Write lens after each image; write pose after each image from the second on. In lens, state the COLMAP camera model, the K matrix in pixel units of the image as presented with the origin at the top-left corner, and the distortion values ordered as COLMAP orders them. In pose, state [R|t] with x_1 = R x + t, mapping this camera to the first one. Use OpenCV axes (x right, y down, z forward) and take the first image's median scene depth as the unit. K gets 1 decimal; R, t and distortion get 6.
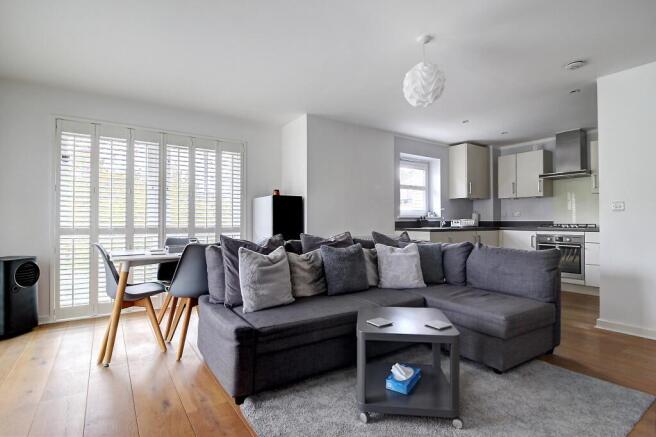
lens RADIAL K [[331.5, 0, 328.0], [0, 331.5, 218.5], [0, 0, 1]] dist [-0.000789, -0.000255]
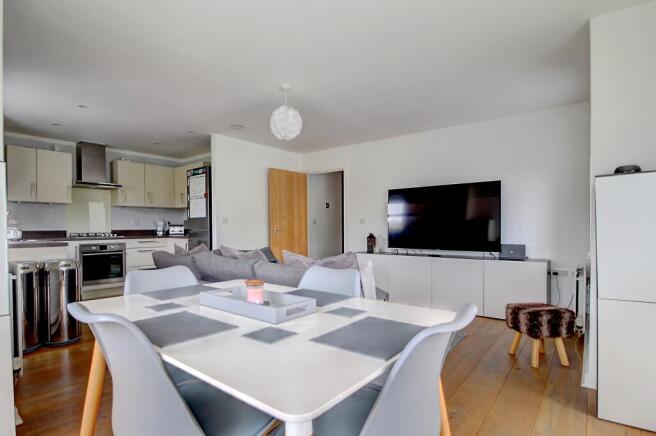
lens RADIAL K [[331.5, 0, 328.0], [0, 331.5, 218.0], [0, 0, 1]] dist [-0.000789, -0.000255]
pose [[-0.306256, 0.025625, 0.951604, -0.441824], [-0.009313, 0.999509, -0.029912, -0.004744], [-0.951904, -0.018024, -0.305867, 0.568448]]
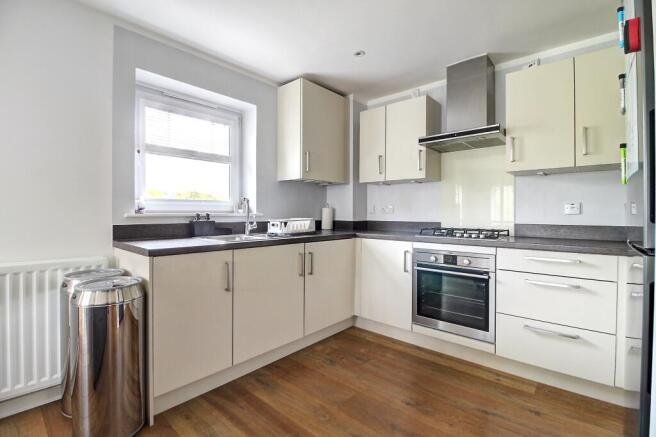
lens RADIAL K [[302.9, 0, 328.0], [0, 302.9, 218.5], [0, 0, 1]] dist [-0.000480, -0.000049]
pose [[0.969237, -0.000244, 0.246128, 0.345618], [-0.006831, 0.999588, 0.027892, -0.011921], [-0.246033, -0.028716, 0.968836, 0.515347]]
